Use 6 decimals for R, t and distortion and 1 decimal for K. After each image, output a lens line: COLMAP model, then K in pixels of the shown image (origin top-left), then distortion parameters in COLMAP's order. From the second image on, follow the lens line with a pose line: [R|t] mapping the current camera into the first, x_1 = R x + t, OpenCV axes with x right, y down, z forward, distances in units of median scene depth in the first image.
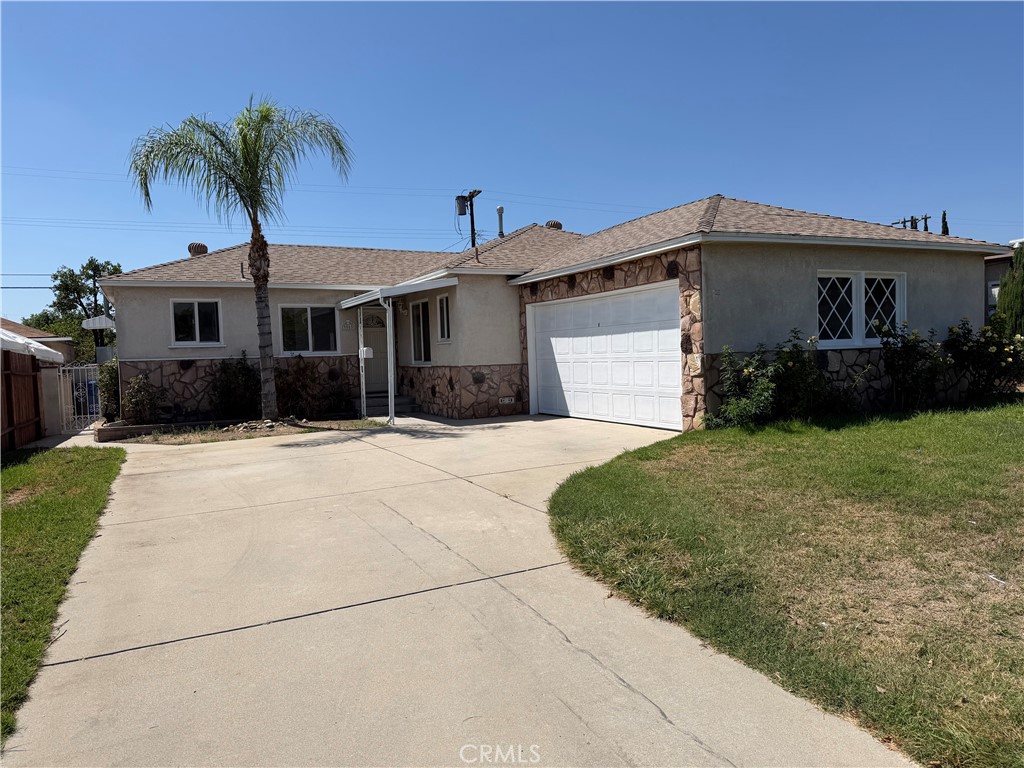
lens RADIAL K [[703.2, 0, 515.3], [0, 703.2, 386.2], [0, 0, 1]] dist [0.025839, -0.002647]
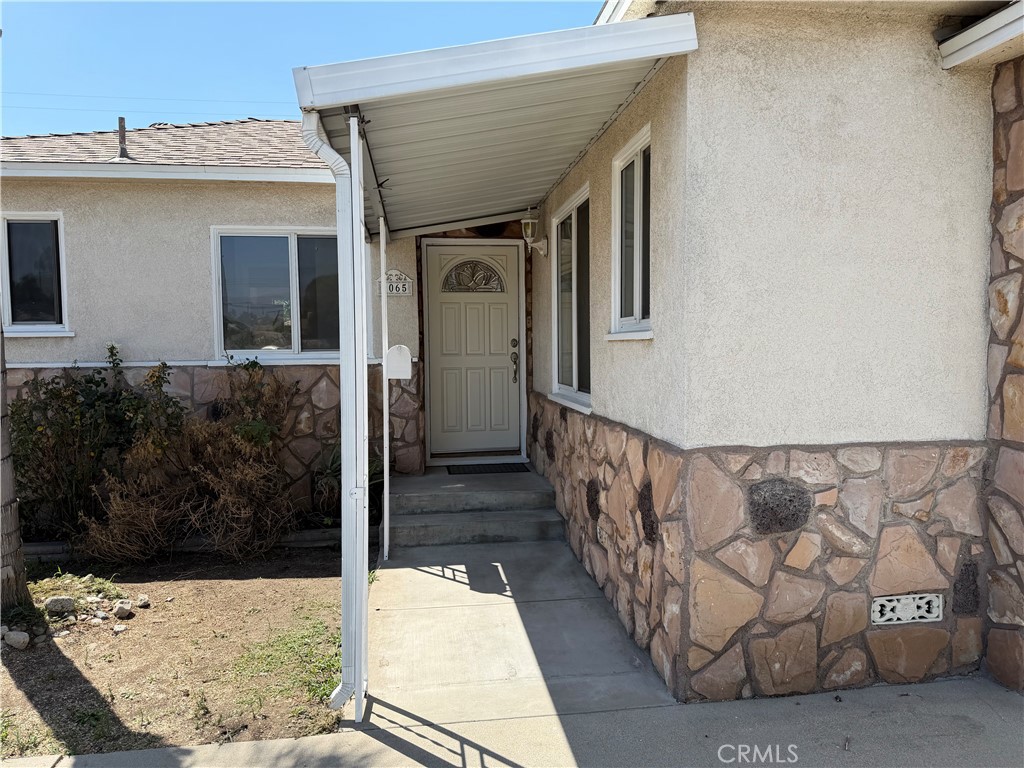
lens RADIAL K [[703.2, 0, 513.0], [0, 703.2, 390.4], [0, 0, 1]] dist [0.025839, -0.002647]
pose [[0.945779, 0.039705, -0.322374, -0.058162], [-0.030662, 0.998982, 0.033082, -0.049198], [0.323359, -0.021403, 0.946034, 0.745677]]
